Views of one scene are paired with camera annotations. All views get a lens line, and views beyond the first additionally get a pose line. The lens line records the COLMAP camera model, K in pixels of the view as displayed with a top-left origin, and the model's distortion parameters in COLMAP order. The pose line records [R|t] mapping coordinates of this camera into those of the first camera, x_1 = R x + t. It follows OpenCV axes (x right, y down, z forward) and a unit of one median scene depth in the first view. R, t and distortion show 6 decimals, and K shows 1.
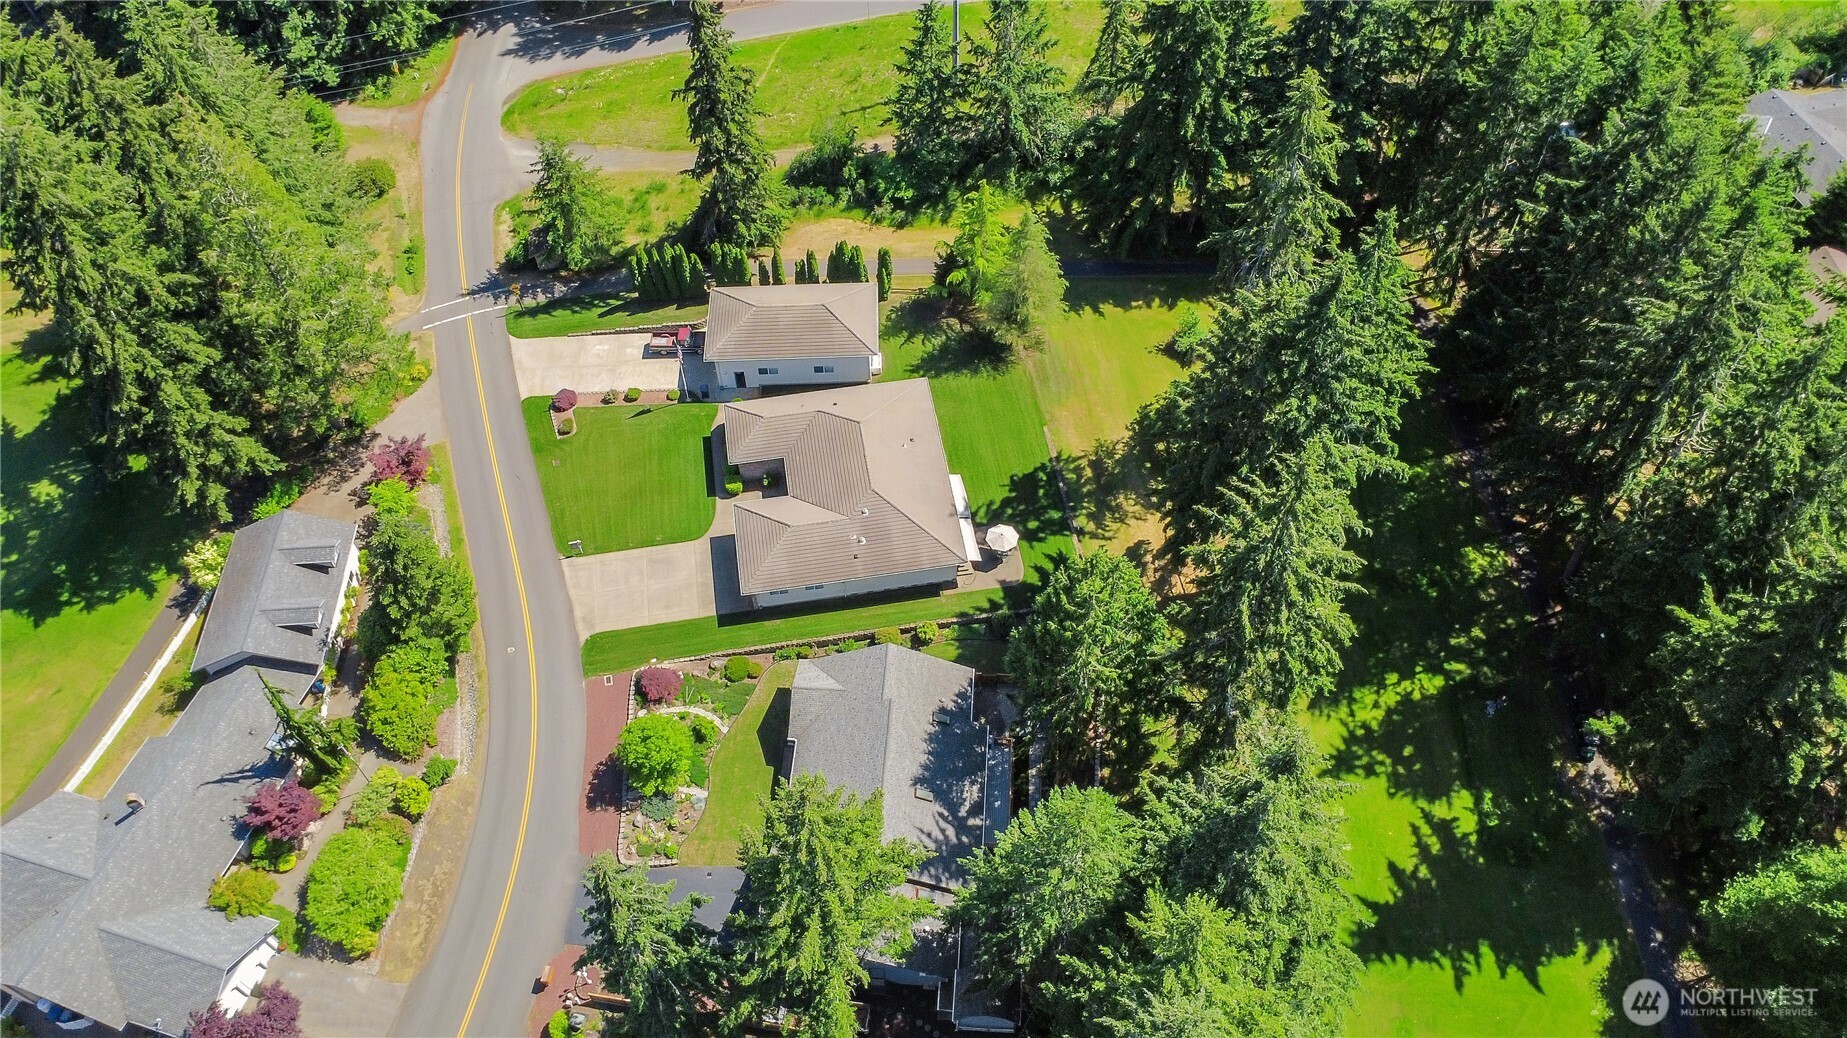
lens RADIAL K [[1344.4, 0, 920.3], [0, 1344.4, 537.6], [0, 0, 1]] dist [-0.007231, 0.005659]
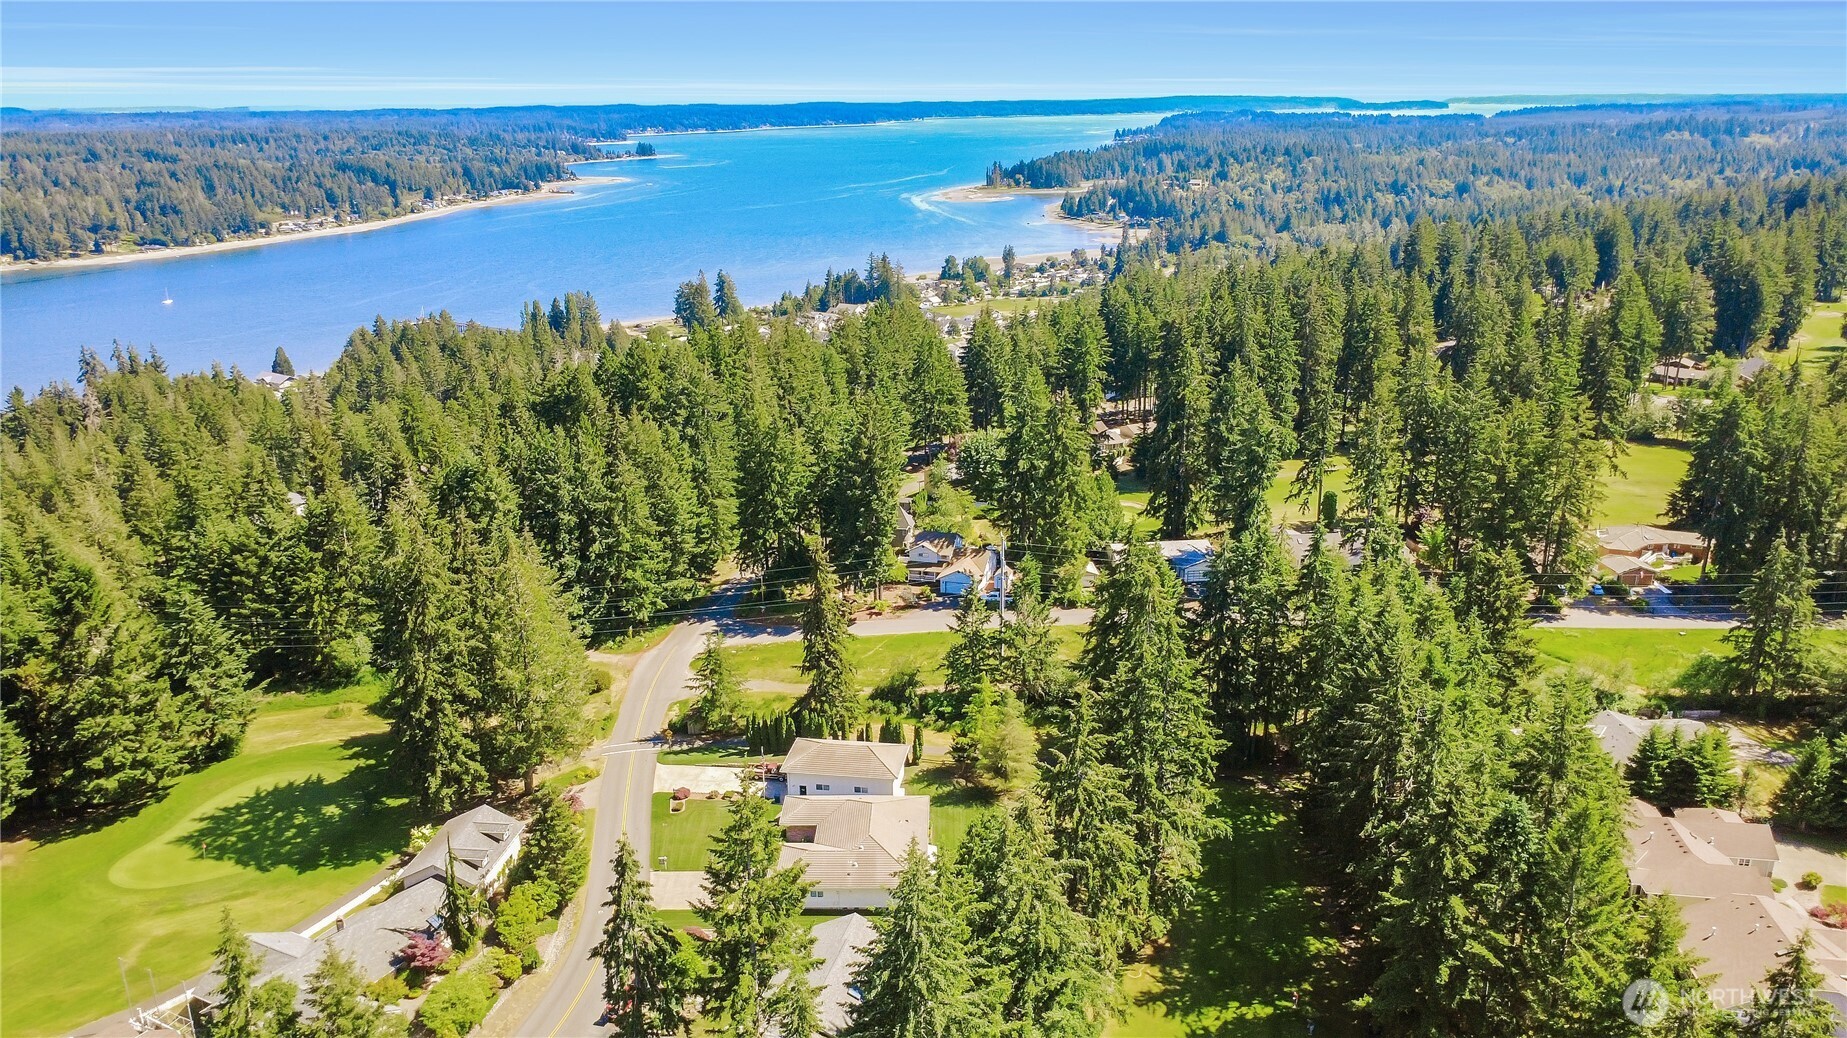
lens RADIAL K [[1344.4, 0, 913.7], [0, 1344.4, 529.0], [0, 0, 1]] dist [-0.007231, 0.005659]
pose [[0.983744, 0.063420, -0.168004, 0.230804], [-0.147280, 0.820218, -0.552766, 0.482515], [0.102744, 0.568524, 0.816225, -0.352545]]
